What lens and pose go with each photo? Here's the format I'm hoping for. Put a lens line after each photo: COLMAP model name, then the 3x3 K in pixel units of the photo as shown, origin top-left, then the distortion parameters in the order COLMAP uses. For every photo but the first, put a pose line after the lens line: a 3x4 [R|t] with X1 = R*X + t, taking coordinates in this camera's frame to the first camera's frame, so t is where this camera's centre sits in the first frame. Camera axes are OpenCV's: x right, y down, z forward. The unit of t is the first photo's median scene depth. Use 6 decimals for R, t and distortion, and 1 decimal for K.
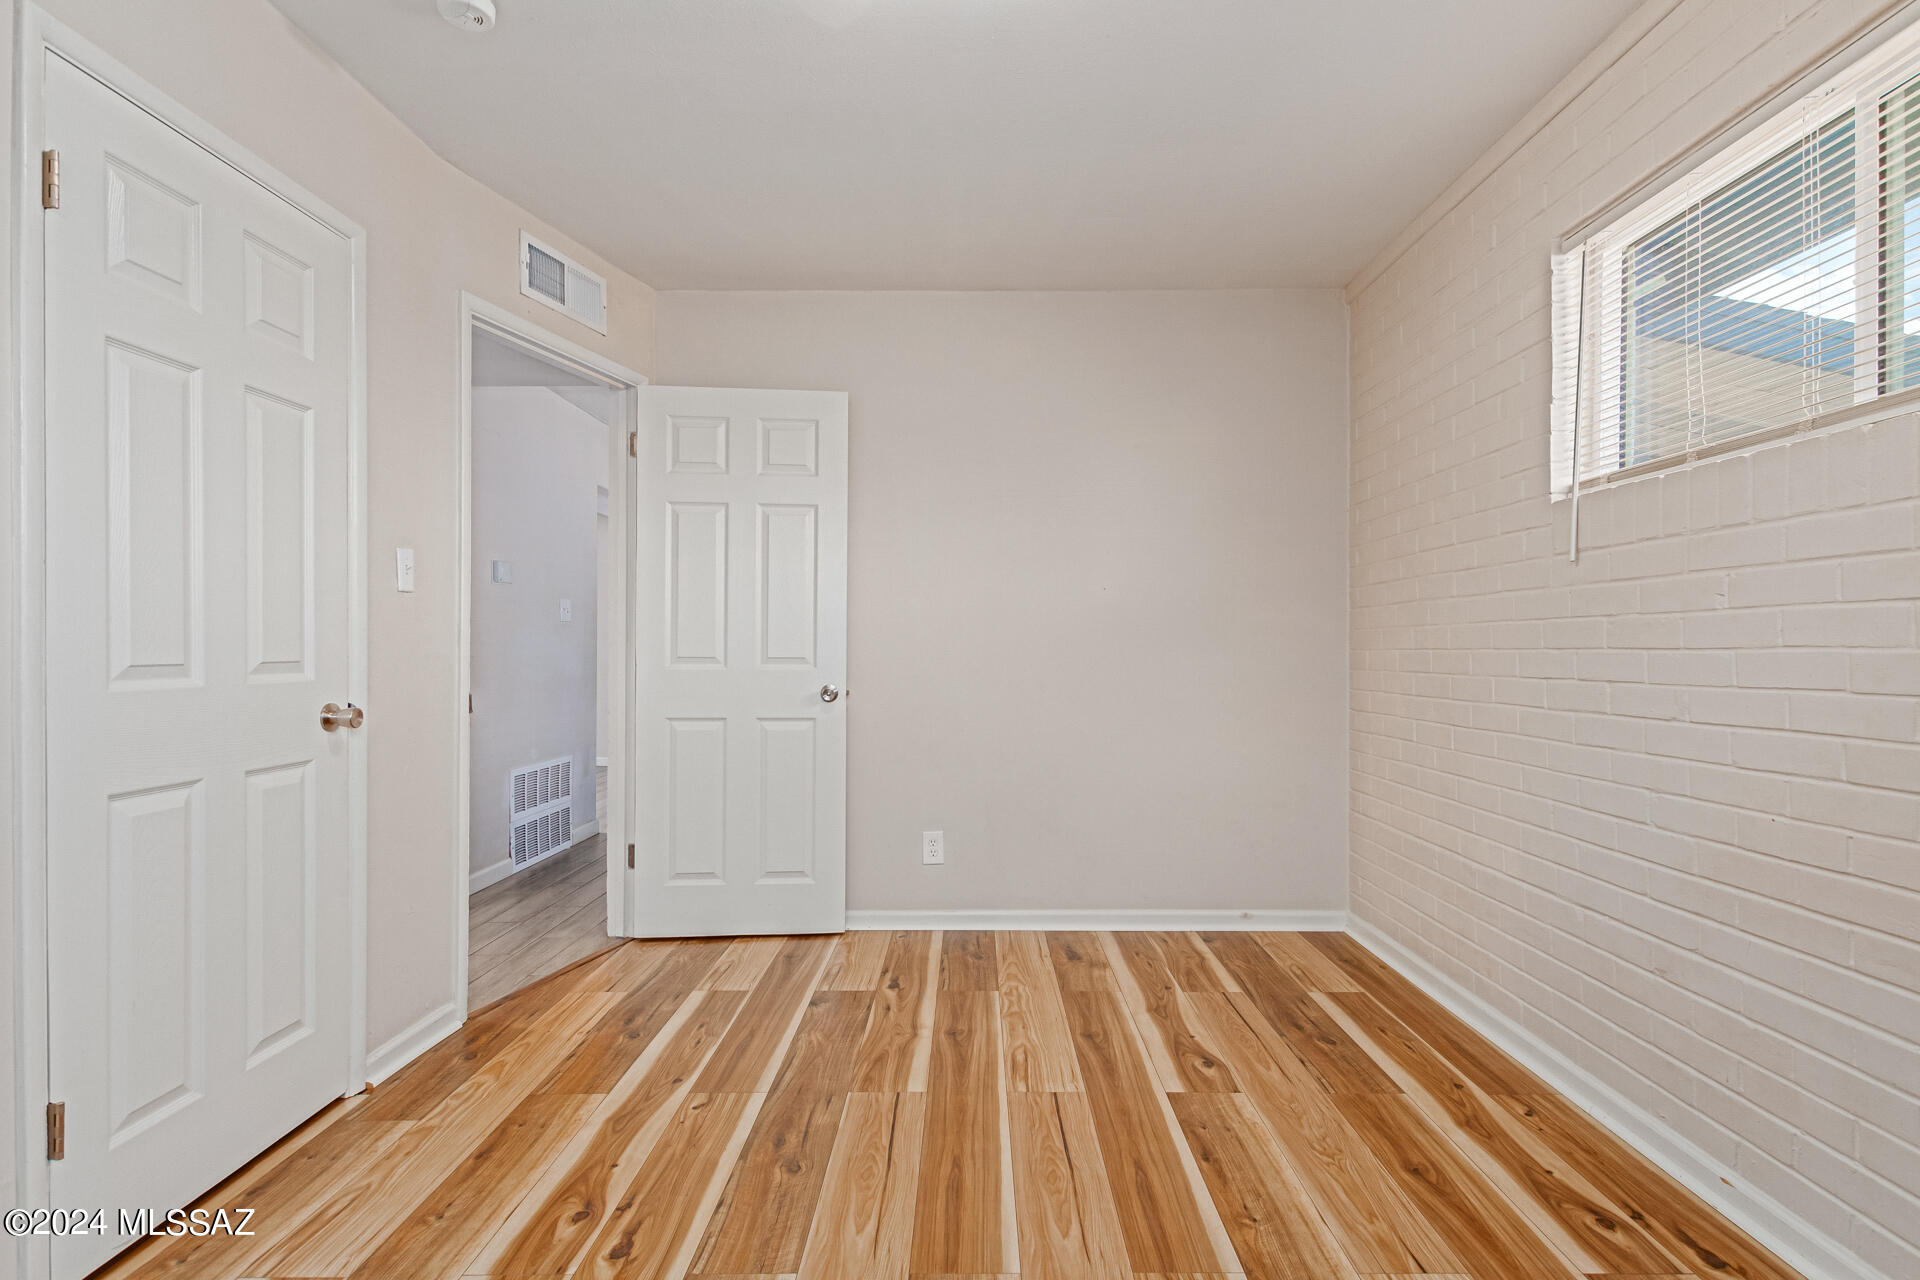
lens RADIAL K [[934.0, 0, 1035.0], [0, 934.0, 643.7], [0, 0, 1]] dist [0.010340, -0.006208]
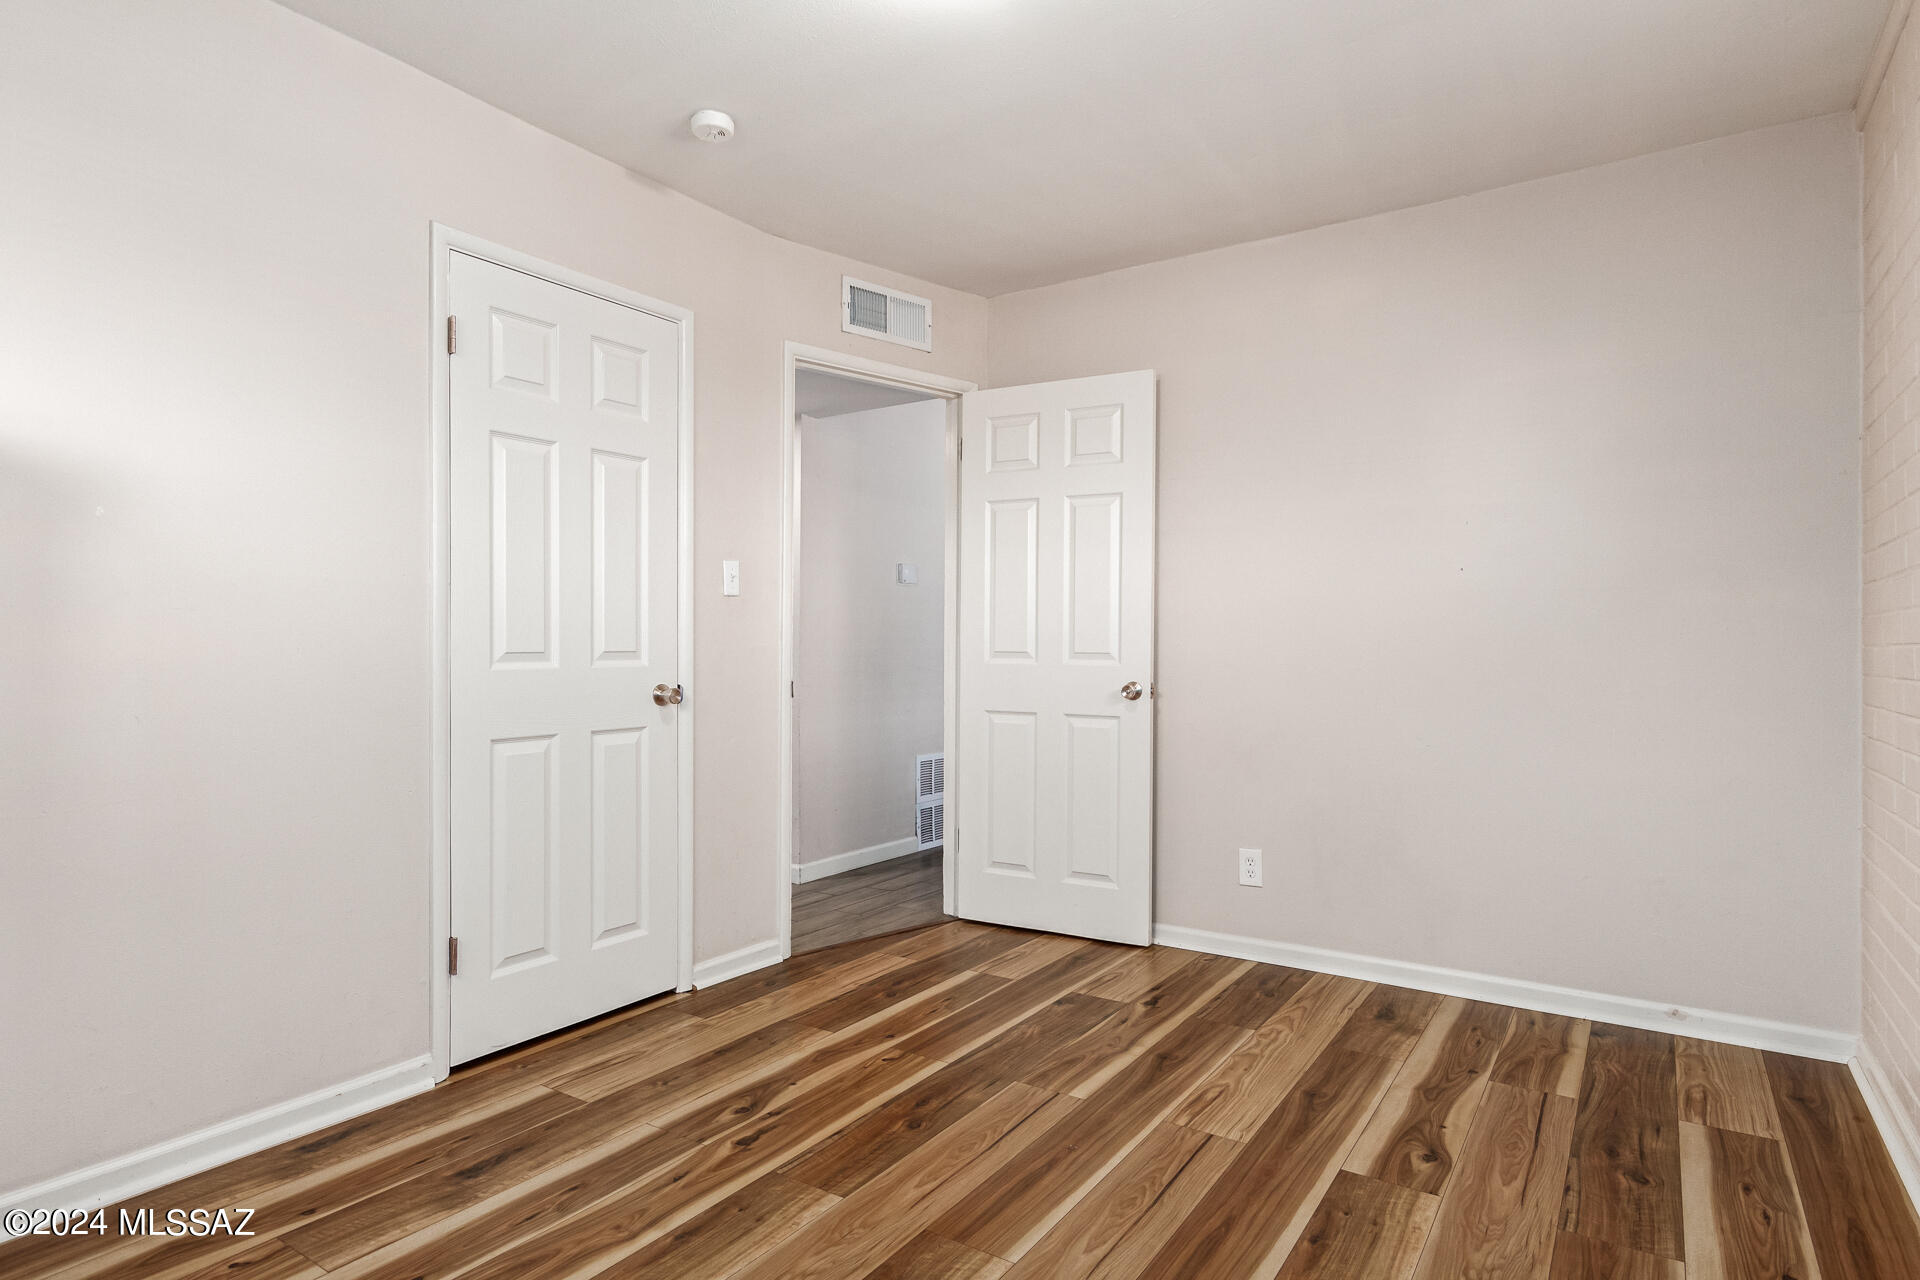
lens RADIAL K [[1081.8, 0, 995.3], [0, 1081.8, 637.0], [0, 0, 1]] dist [-0.002049, -0.000968]
pose [[0.828251, -0.002695, -0.560351, 0.403764], [0.000674, 0.999993, -0.003813, 0.004173], [0.560357, 0.002780, 0.828247, 0.018881]]
